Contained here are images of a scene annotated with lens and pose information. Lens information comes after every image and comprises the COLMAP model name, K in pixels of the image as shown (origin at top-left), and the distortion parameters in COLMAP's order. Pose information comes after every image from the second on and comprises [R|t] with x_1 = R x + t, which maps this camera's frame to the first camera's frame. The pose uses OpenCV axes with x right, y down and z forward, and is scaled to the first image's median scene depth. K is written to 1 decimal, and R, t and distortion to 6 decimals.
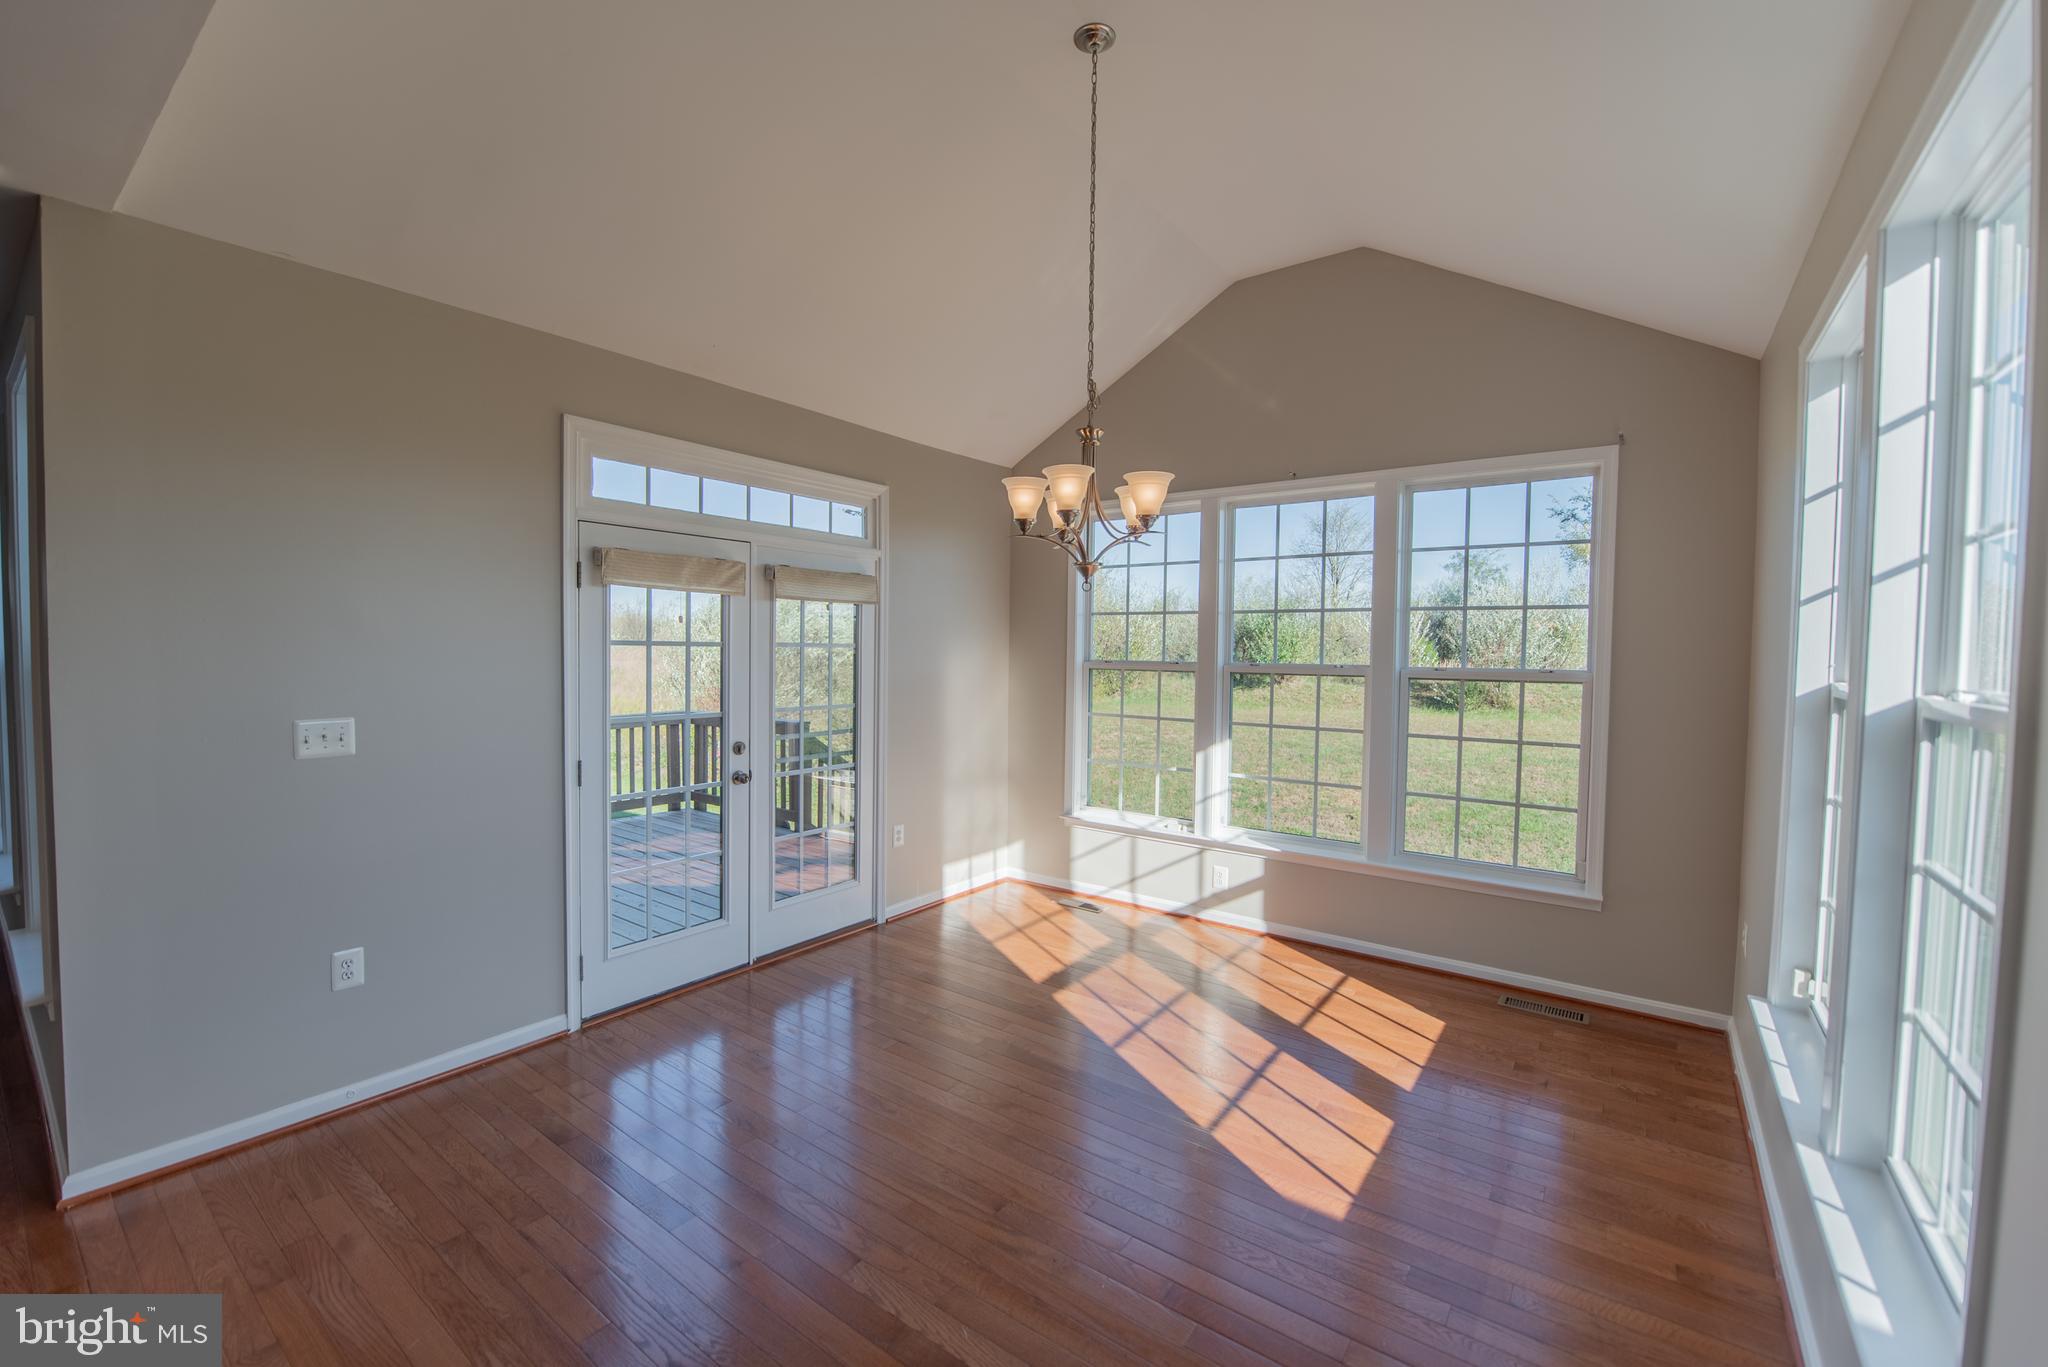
lens RADIAL K [[833.2, 0, 1027.1], [0, 833.2, 673.1], [0, 0, 1]] dist [-0.002188, -0.000354]
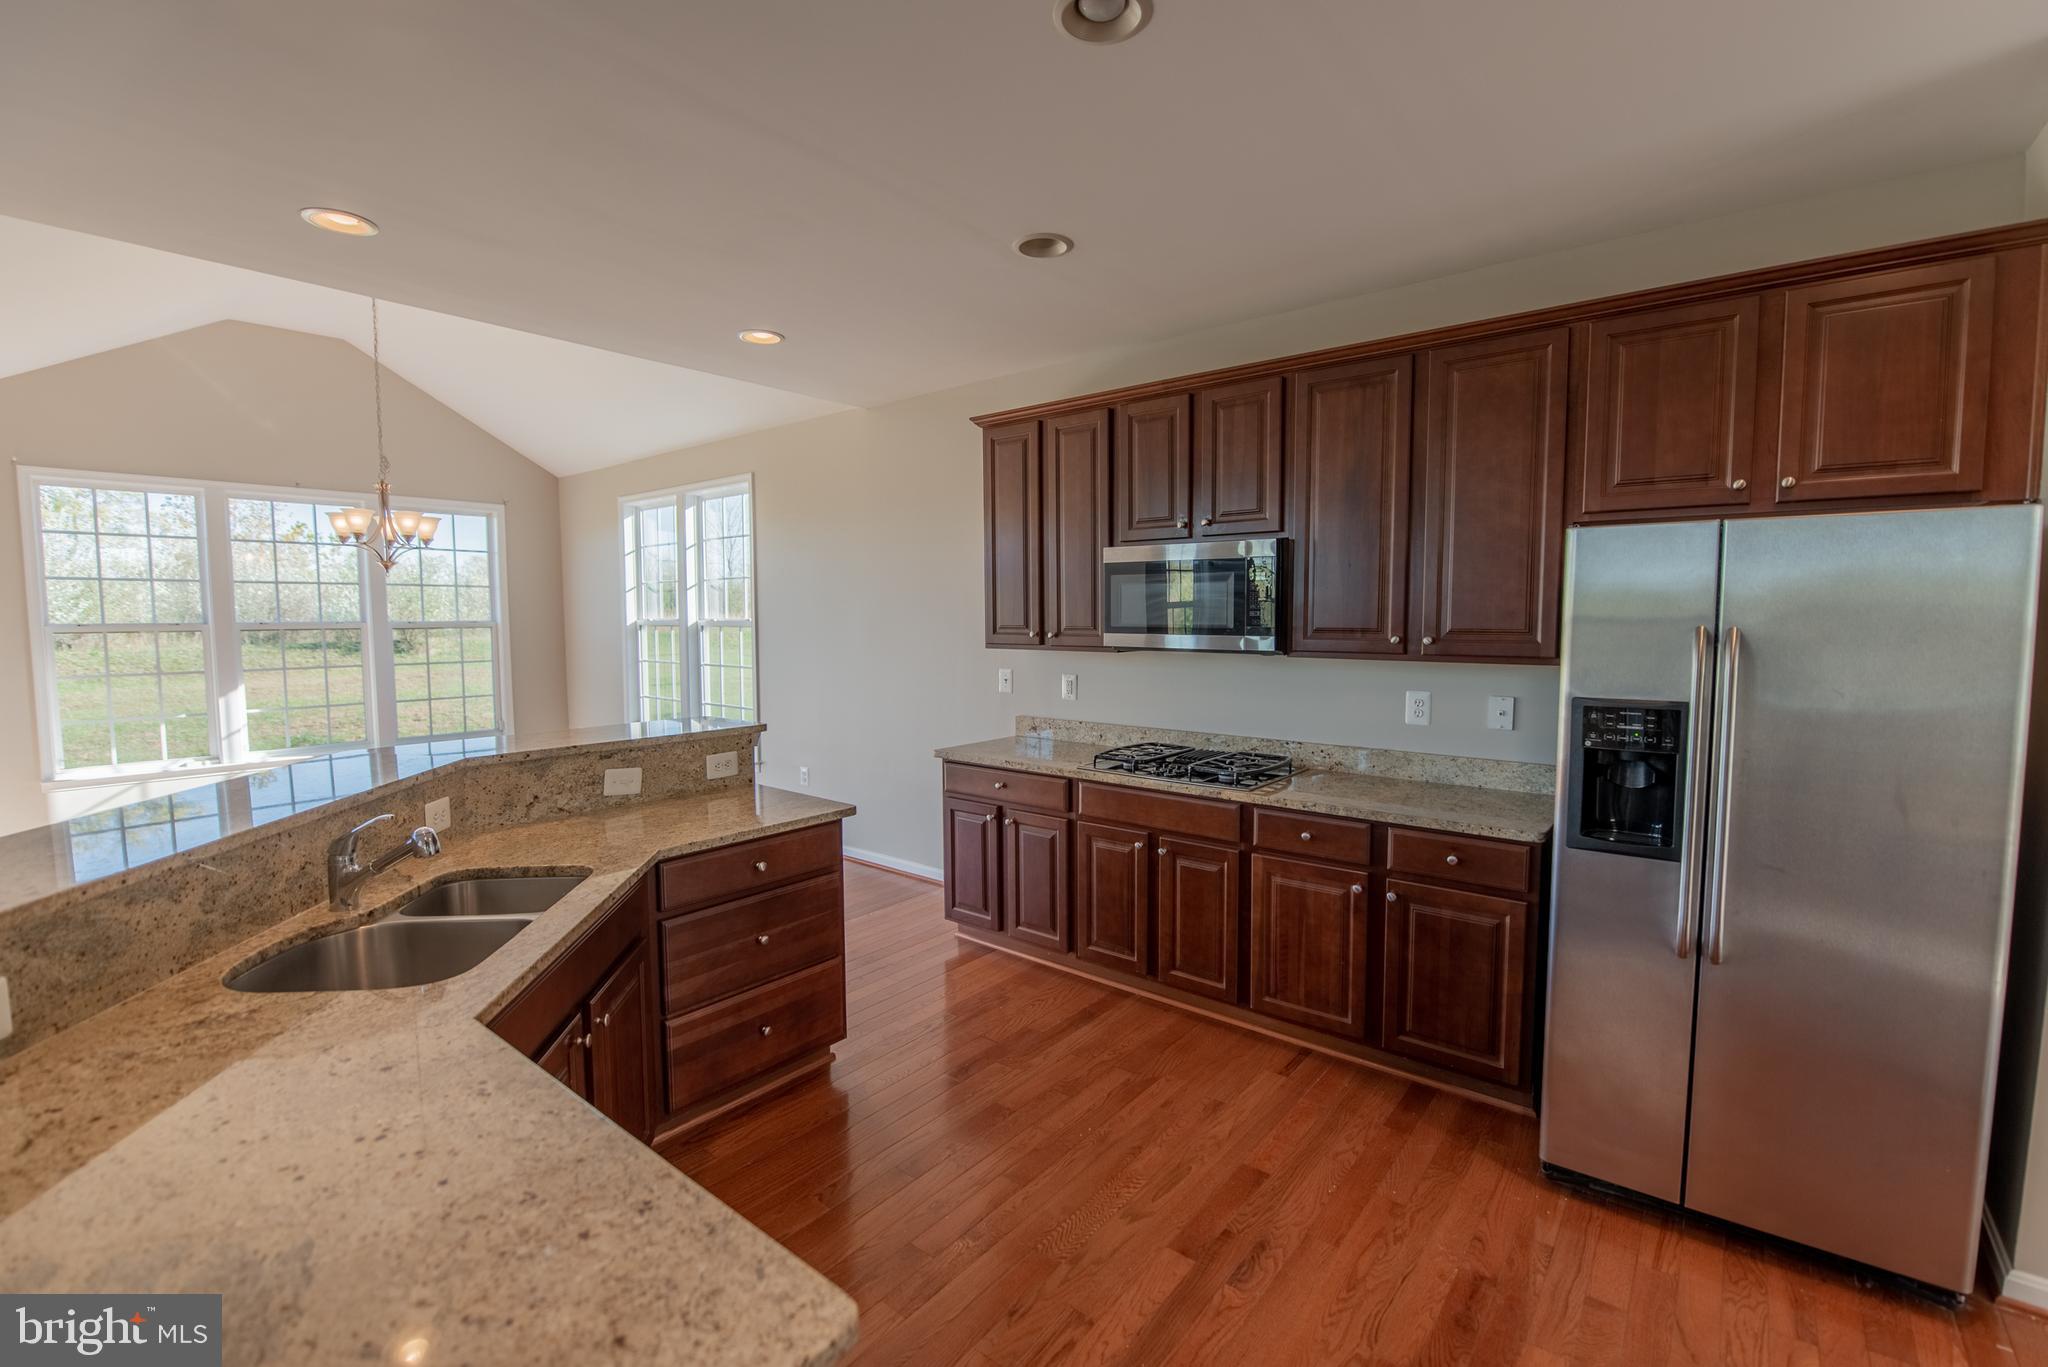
lens RADIAL K [[860.4, 0, 1024.0], [0, 860.4, 683.5], [0, 0, 1]] dist [-0.009711, -0.000300]
pose [[0.048105, -0.086851, 0.995059, -0.976072], [0.037962, 0.995652, 0.085067, 0.014154], [-0.998121, 0.033683, 0.051193, -0.235829]]
